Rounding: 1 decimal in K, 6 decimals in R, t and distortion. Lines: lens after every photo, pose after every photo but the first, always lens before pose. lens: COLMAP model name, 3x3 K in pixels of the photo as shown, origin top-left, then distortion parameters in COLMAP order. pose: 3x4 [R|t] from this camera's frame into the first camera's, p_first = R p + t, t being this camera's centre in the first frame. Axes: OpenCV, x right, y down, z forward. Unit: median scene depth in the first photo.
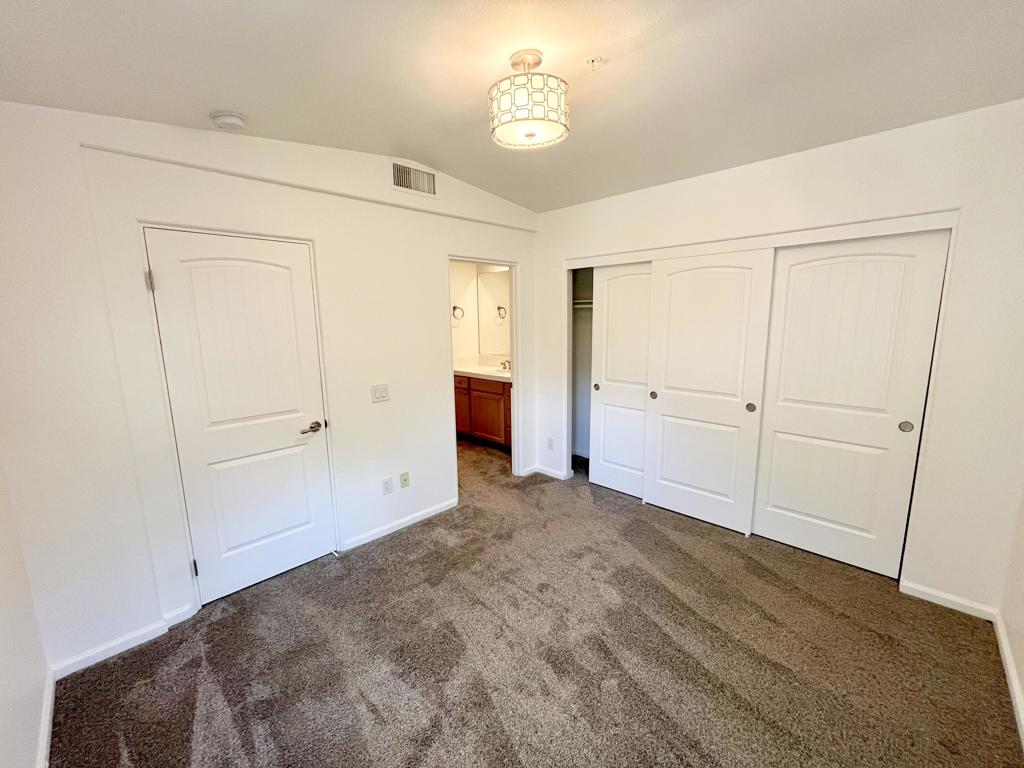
lens RADIAL K [[409.4, 0, 507.3], [0, 409.4, 390.5], [0, 0, 1]] dist [-0.000229, -0.000049]
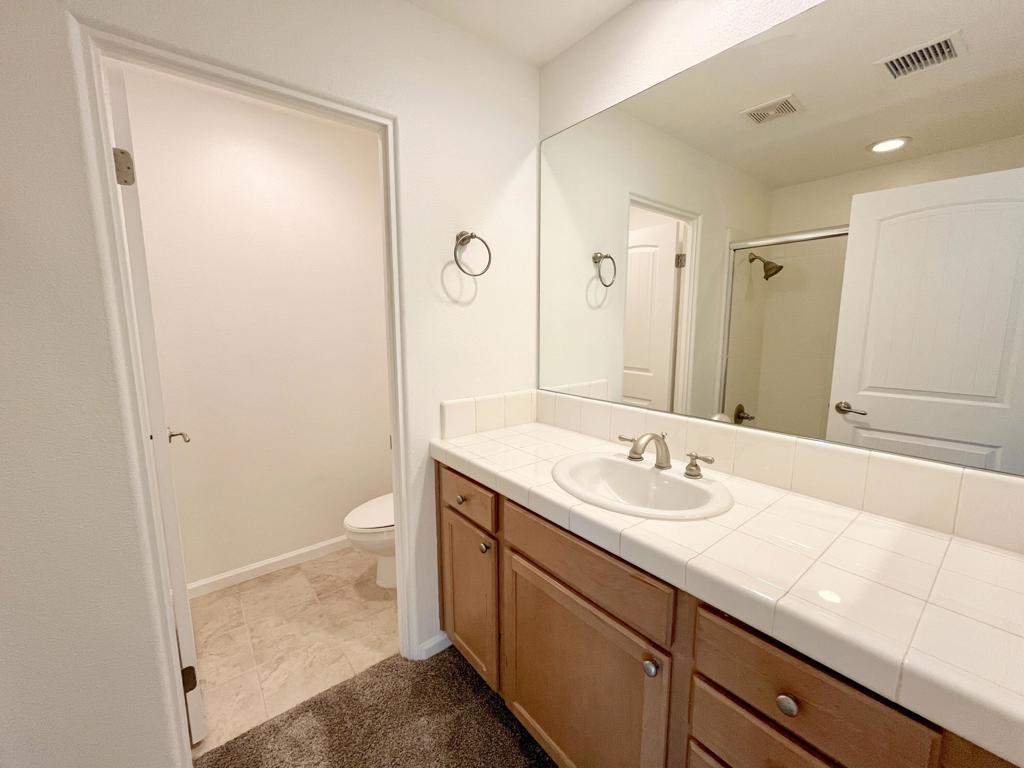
lens RADIAL K [[414.0, 0, 511.1], [0, 414.0, 384.0], [0, 0, 1]] dist [-0.001472, -0.000452]
pose [[0.993484, 0.032914, -0.109115, -0.109638], [-0.035560, 0.999117, -0.022392, -0.175944], [0.108282, 0.026126, 0.993777, 1.366776]]
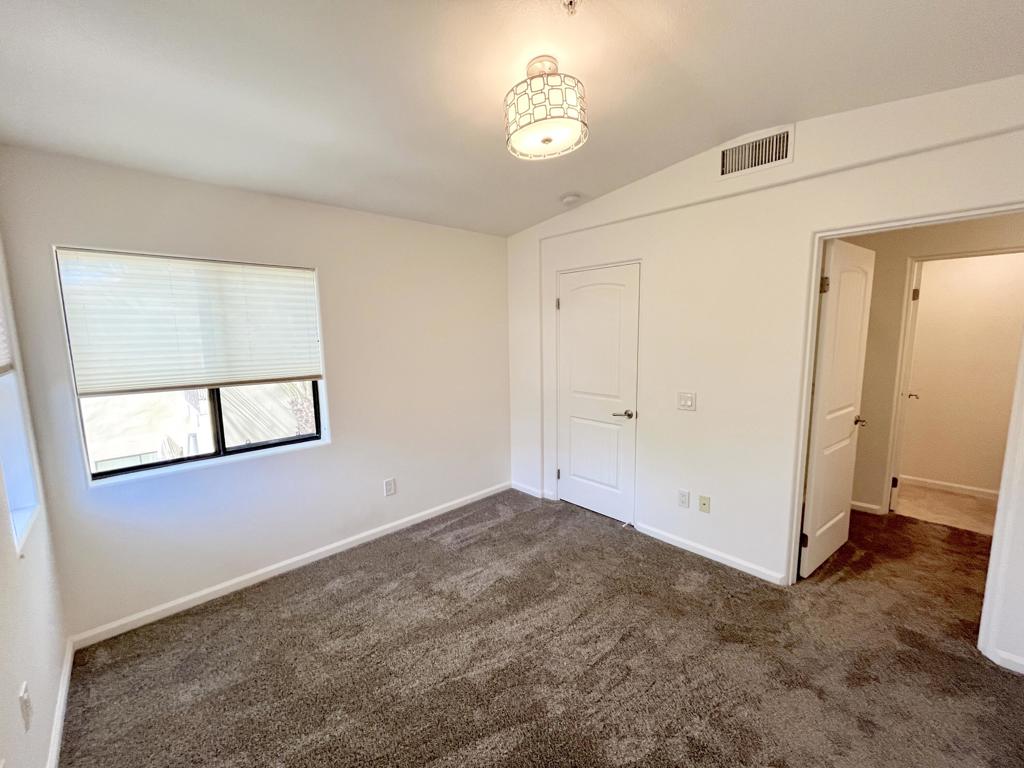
lens RADIAL K [[414.0, 0, 511.1], [0, 414.0, 384.0], [0, 0, 1]] dist [-0.001472, -0.000452]
pose [[-0.026866, 0.151197, -0.988139, 0.701703], [-0.153662, 0.976122, 0.153536, -0.126585], [0.987758, 0.155964, -0.002992, 0.623444]]
